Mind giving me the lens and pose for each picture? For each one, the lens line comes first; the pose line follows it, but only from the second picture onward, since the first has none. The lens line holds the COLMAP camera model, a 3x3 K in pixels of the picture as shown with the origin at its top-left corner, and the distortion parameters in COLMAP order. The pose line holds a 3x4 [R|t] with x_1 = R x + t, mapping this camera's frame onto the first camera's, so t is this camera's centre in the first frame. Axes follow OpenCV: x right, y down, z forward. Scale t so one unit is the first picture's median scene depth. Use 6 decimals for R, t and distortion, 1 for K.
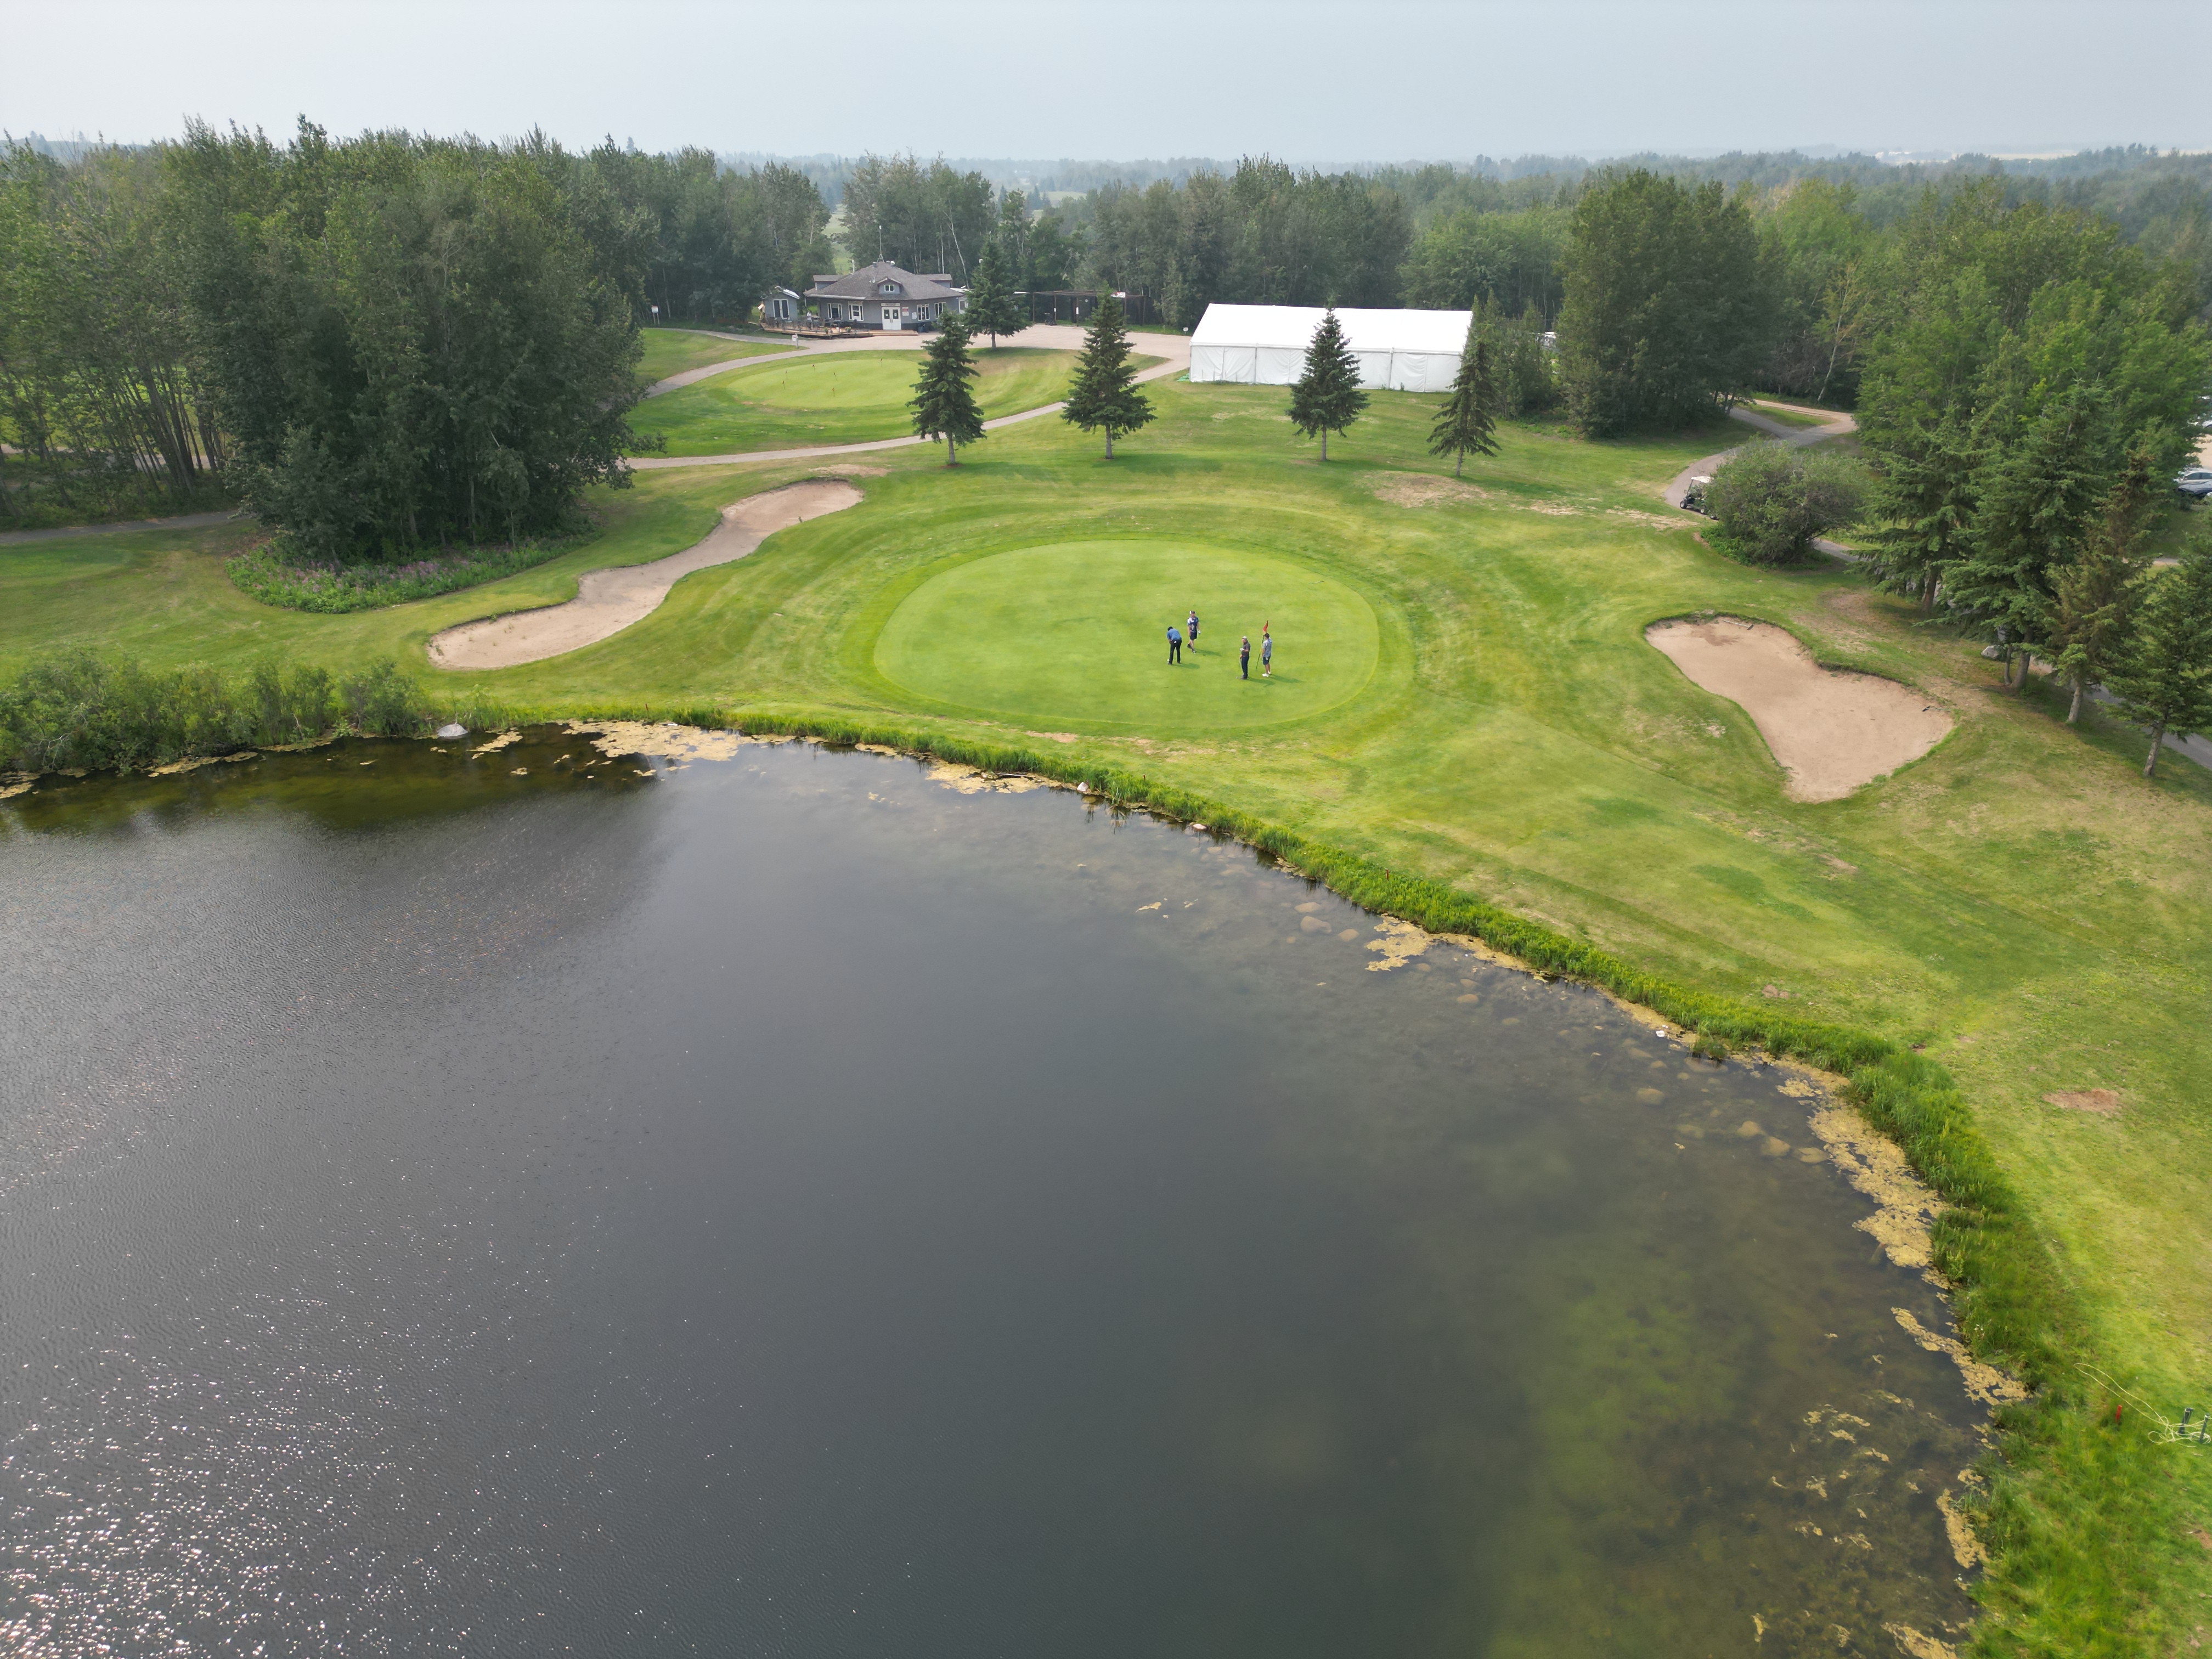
lens RADIAL K [[1524.3, 0, 1126.0], [0, 1524.3, 824.6], [0, 0, 1]] dist [0.046753, -0.038816]
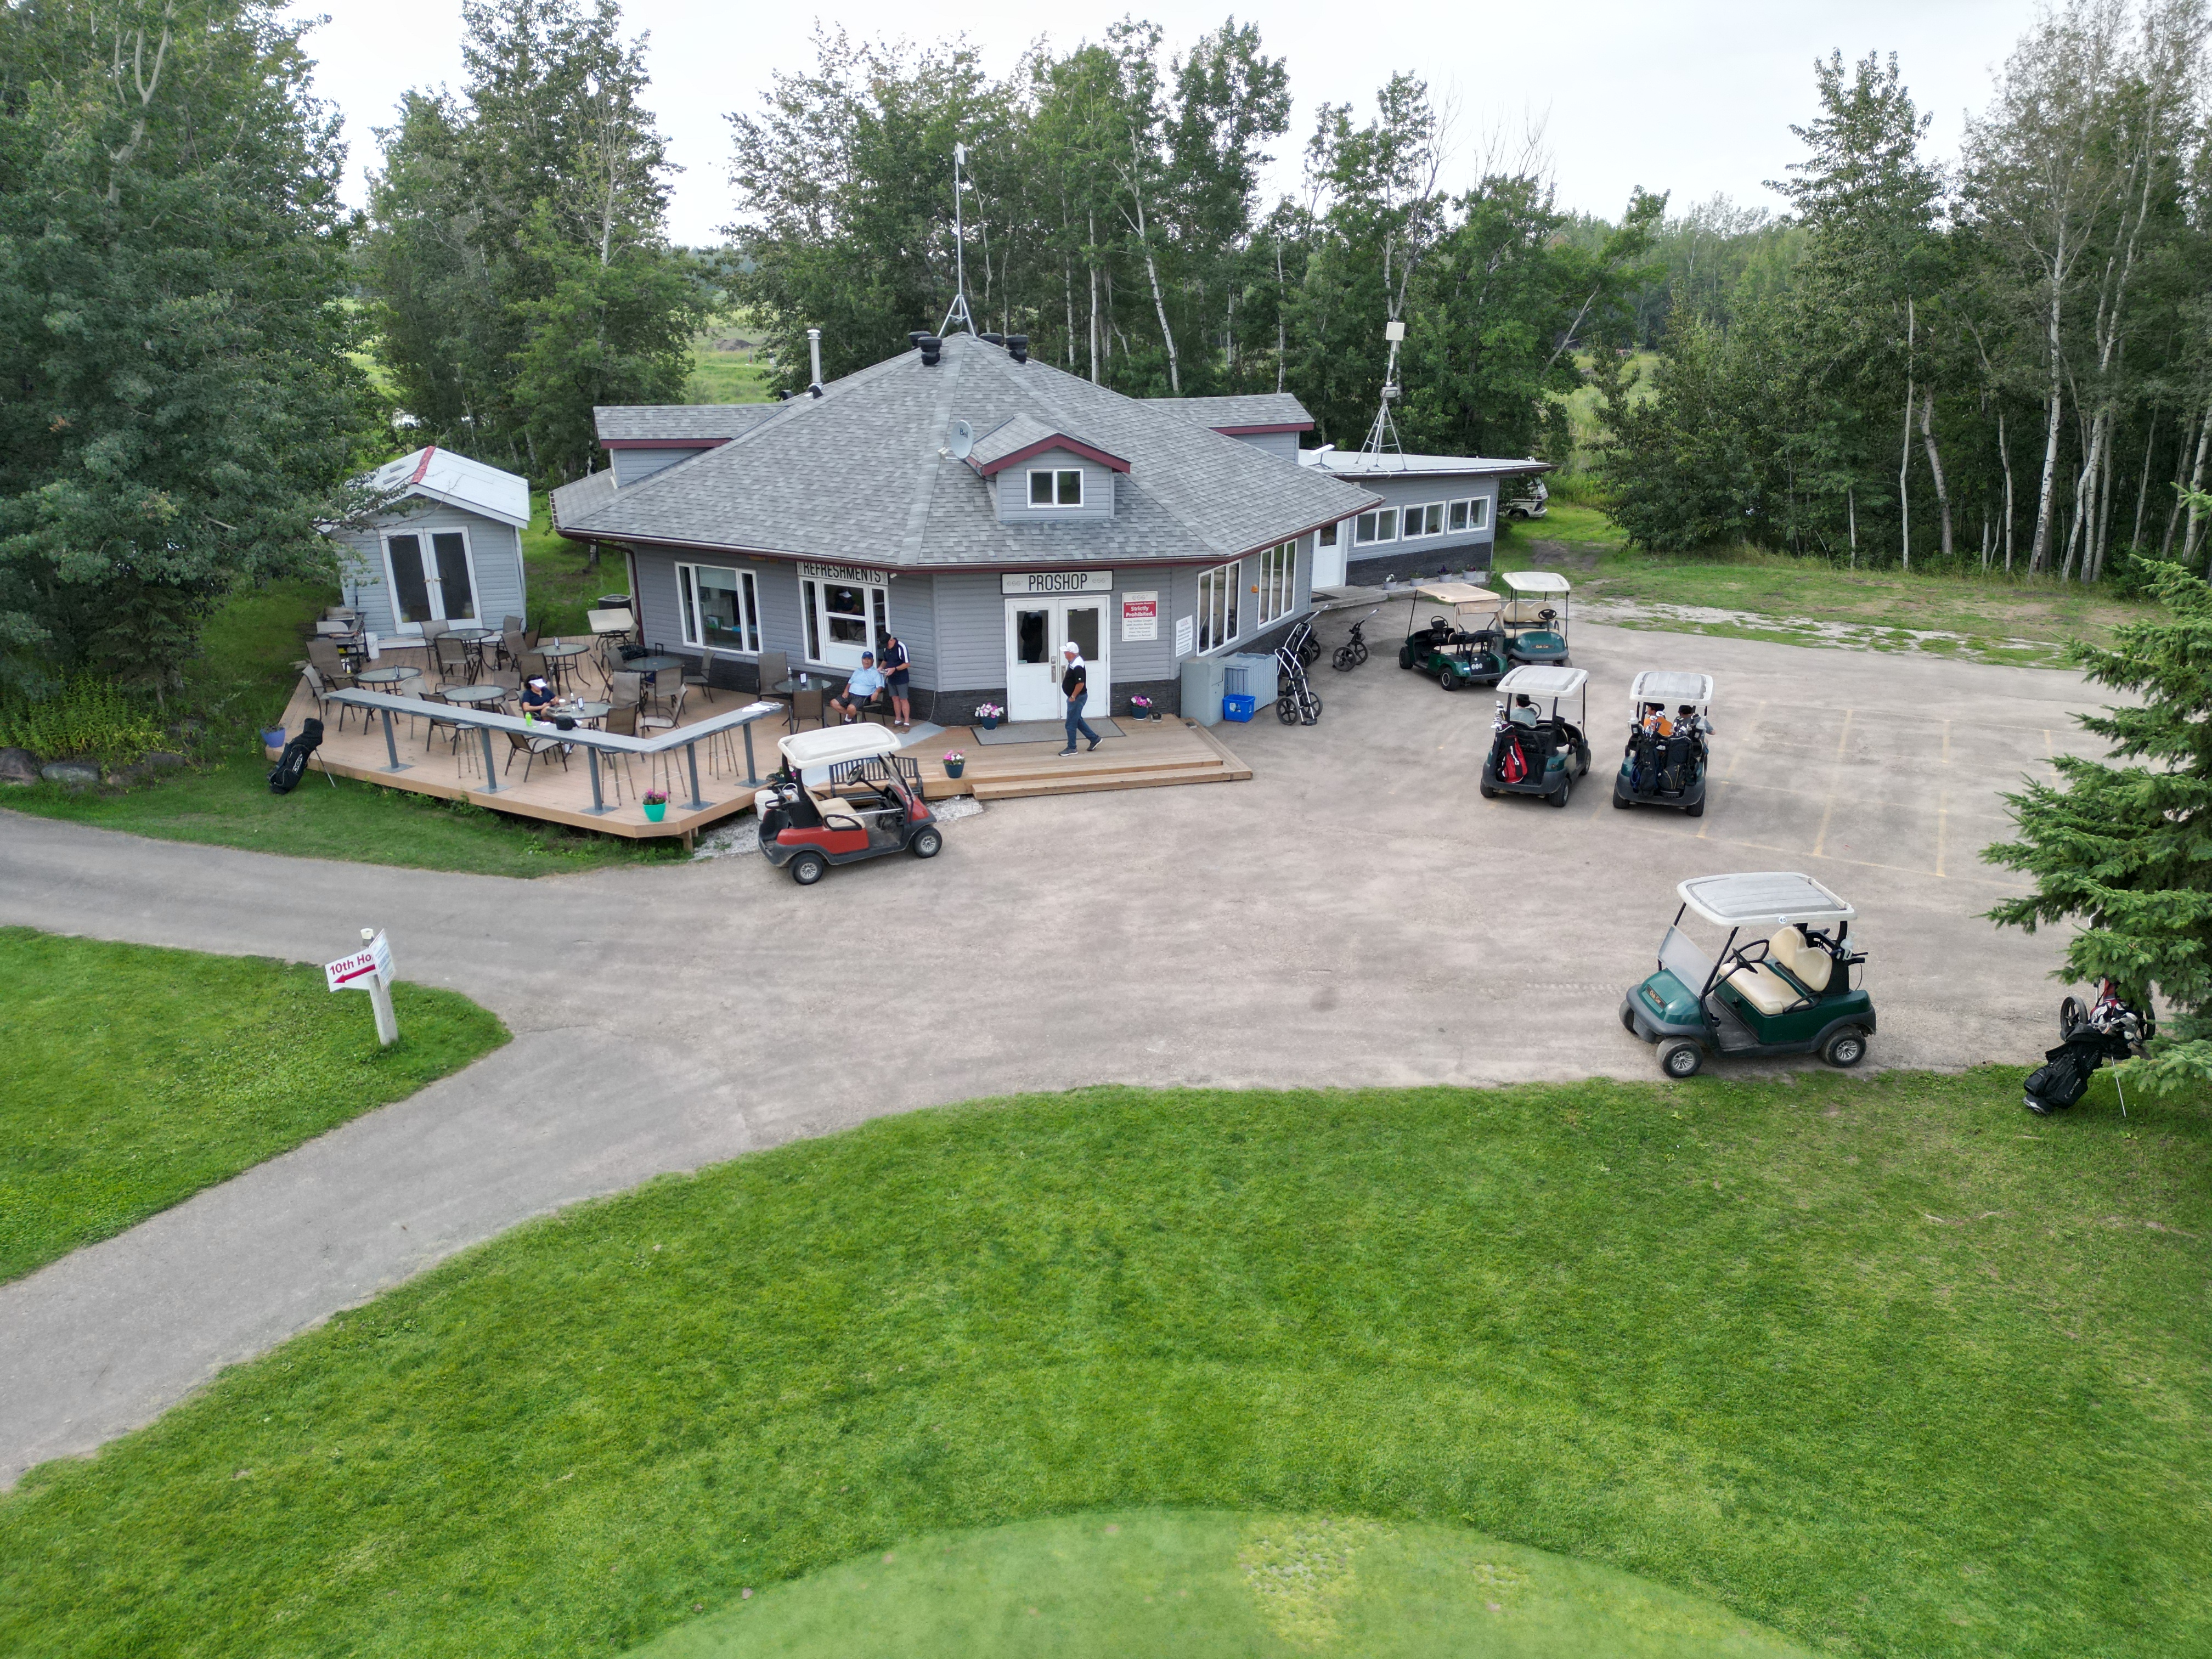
lens RADIAL K [[1524.3, 0, 1124.5], [0, 1524.3, 841.1], [0, 0, 1]] dist [0.046753, -0.038816]
pose [[0.997441, -0.025751, 0.066695, -0.243254], [0.028829, 0.998544, -0.045602, -0.466517], [-0.065424, 0.047408, 0.996731, 1.283249]]
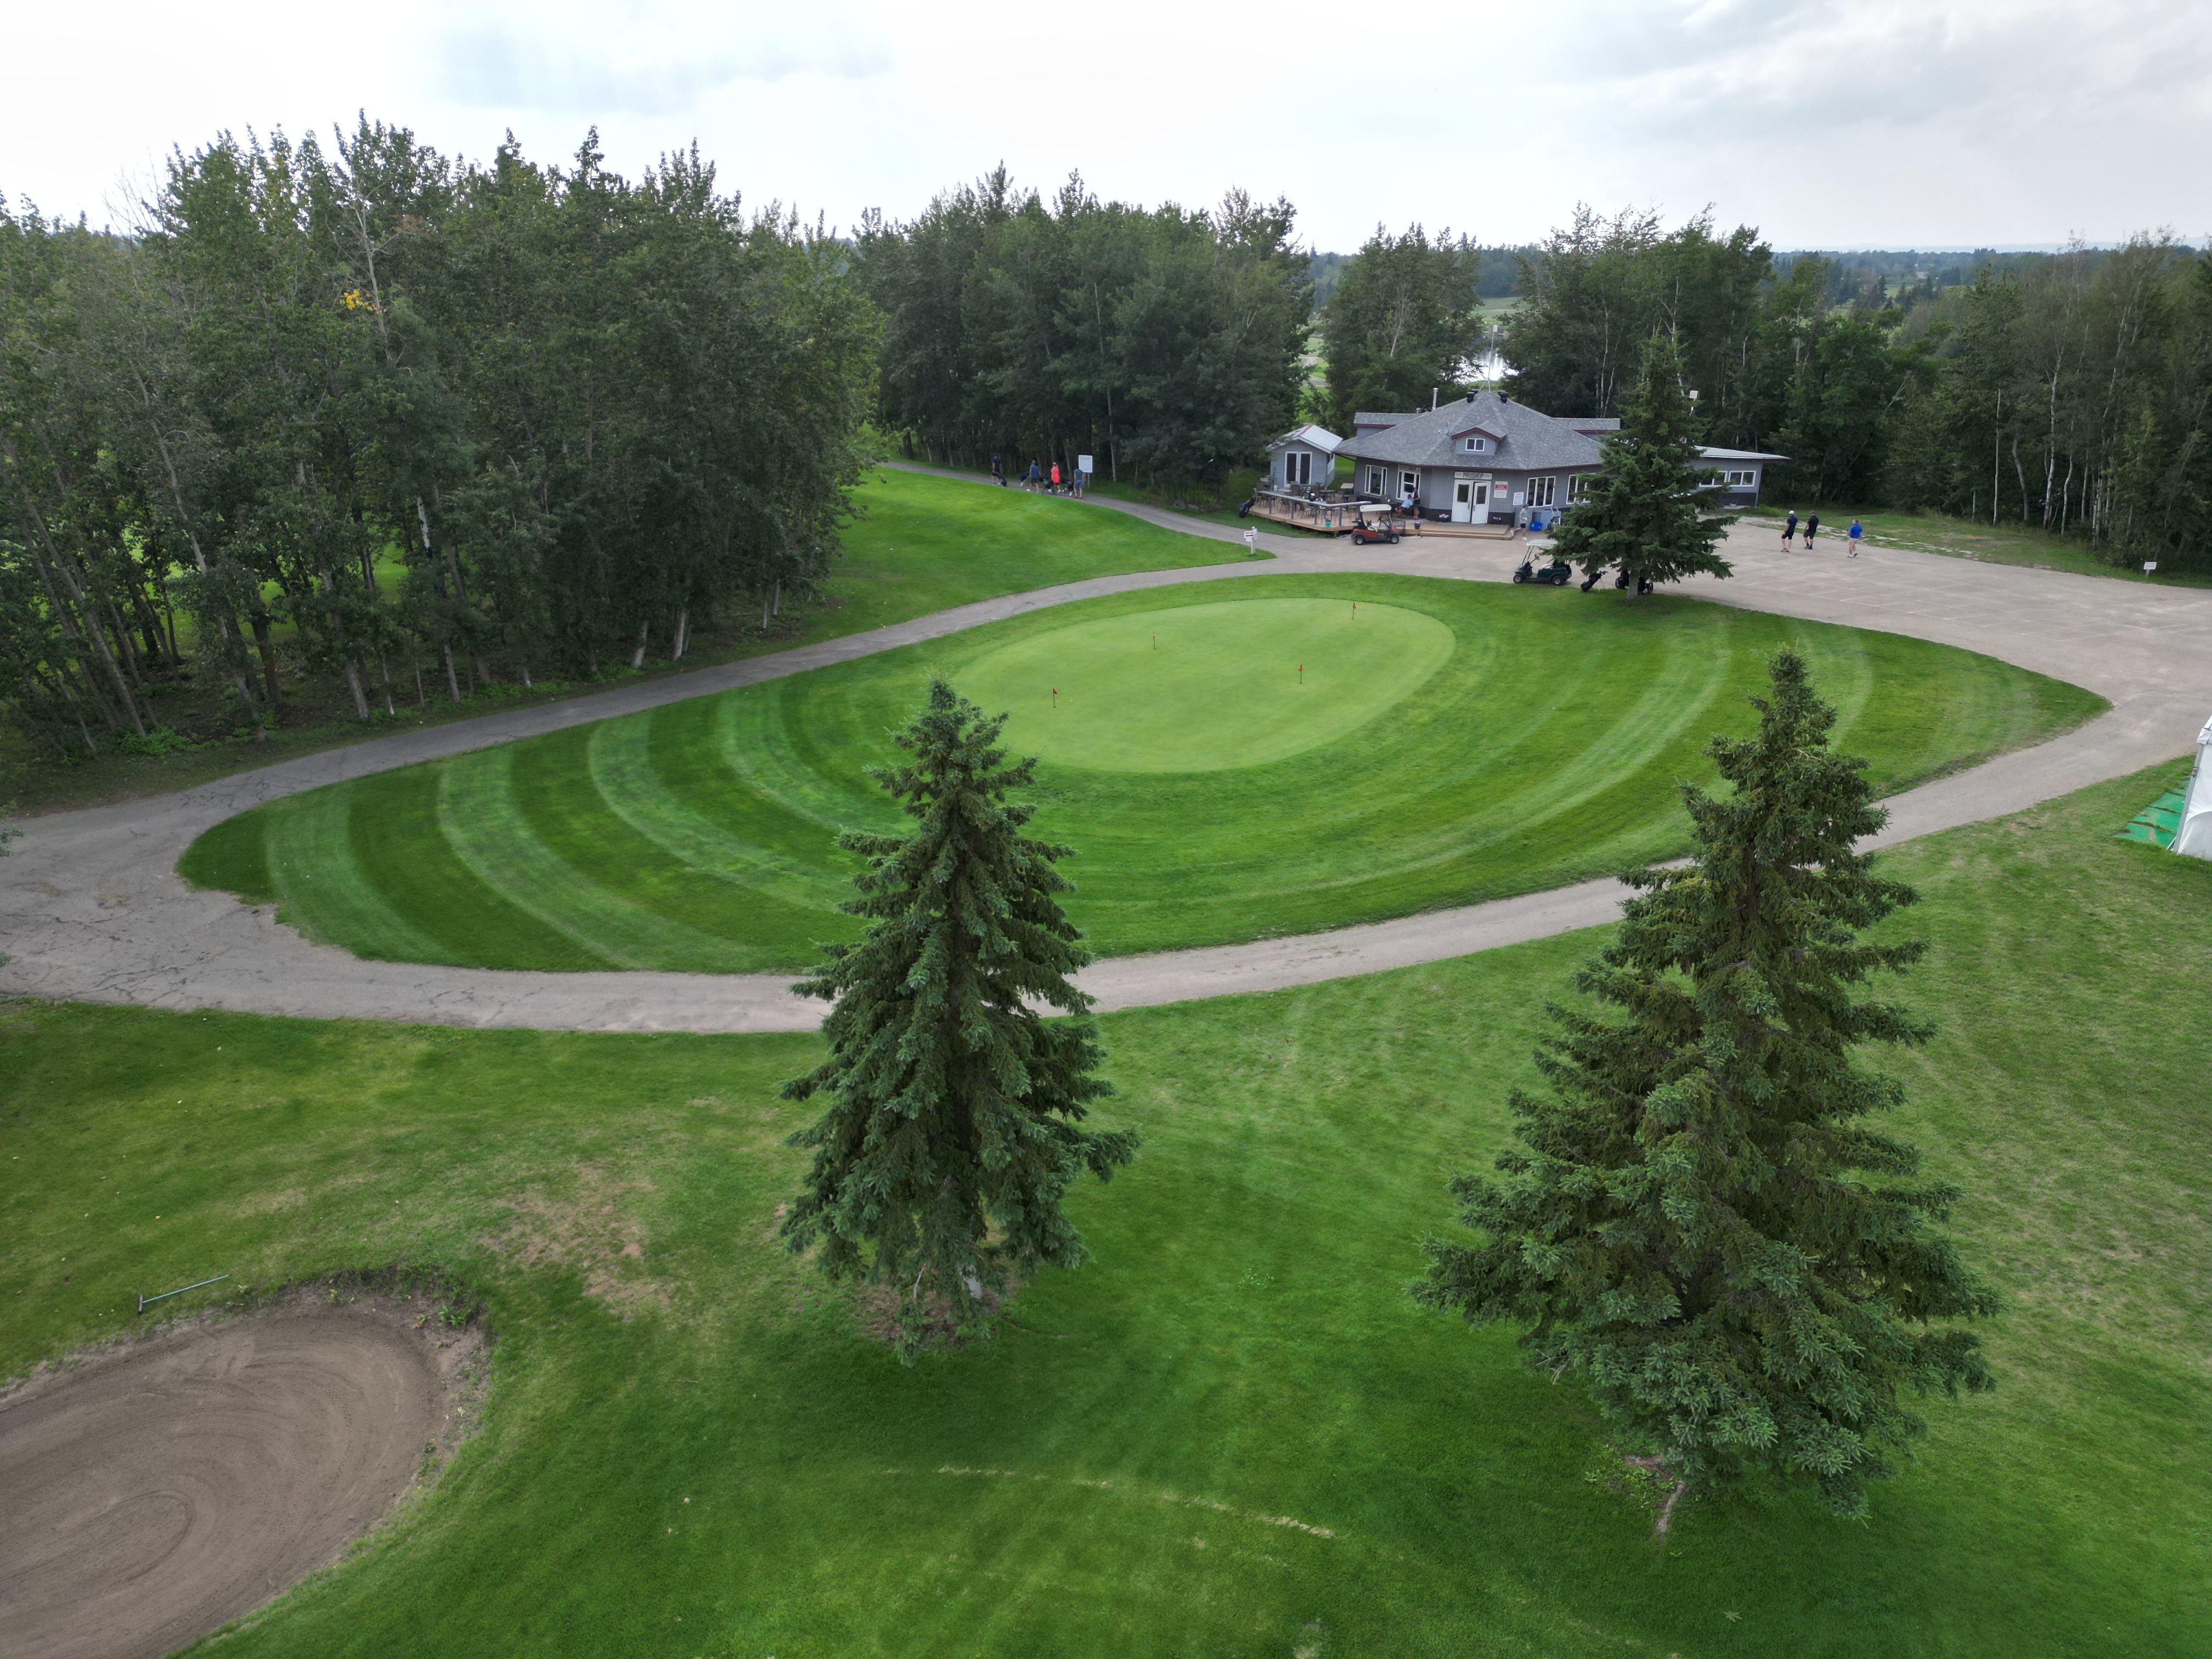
lens RADIAL K [[1524.3, 0, 1109.0], [0, 1524.3, 835.4], [0, 0, 1]] dist [0.046753, -0.038816]
pose [[0.864121, 0.170853, -0.473397, 0.006503], [-0.194397, 0.980923, -0.000822, -0.303465], [0.464225, 0.092737, 0.880849, 0.774031]]
